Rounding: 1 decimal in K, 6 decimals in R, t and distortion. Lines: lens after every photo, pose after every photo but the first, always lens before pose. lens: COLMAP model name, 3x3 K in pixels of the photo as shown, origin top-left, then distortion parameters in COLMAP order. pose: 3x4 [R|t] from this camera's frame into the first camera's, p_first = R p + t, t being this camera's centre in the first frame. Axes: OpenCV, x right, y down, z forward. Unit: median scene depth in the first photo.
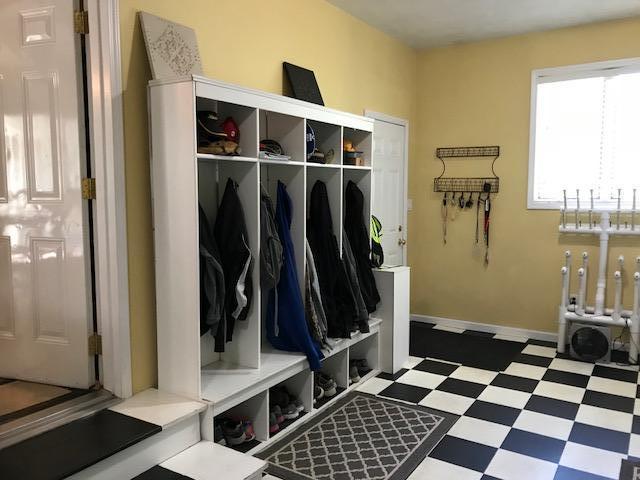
lens RADIAL K [[528.9, 0, 323.6], [0, 528.9, 242.0], [0, 0, 1]] dist [0.008197, 0.003727]
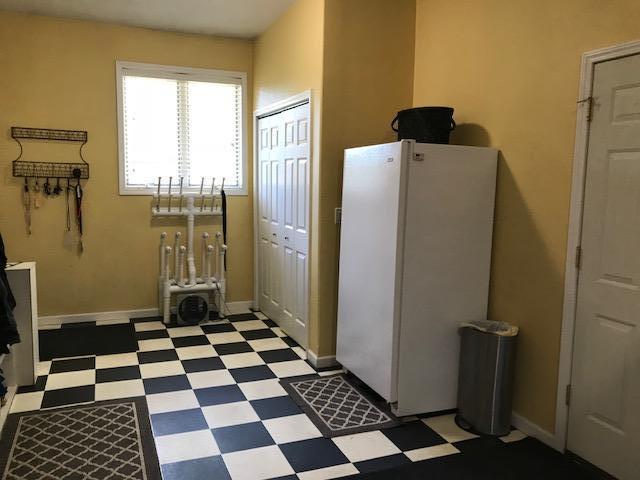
lens RADIAL K [[528.9, 0, 323.6], [0, 528.9, 242.0], [0, 0, 1]] dist [0.008197, 0.003727]
pose [[0.572713, -0.085844, 0.815249, -0.261794], [0.064675, 0.996134, 0.059457, -0.007059], [-0.817201, 0.018674, 0.576051, 0.084101]]
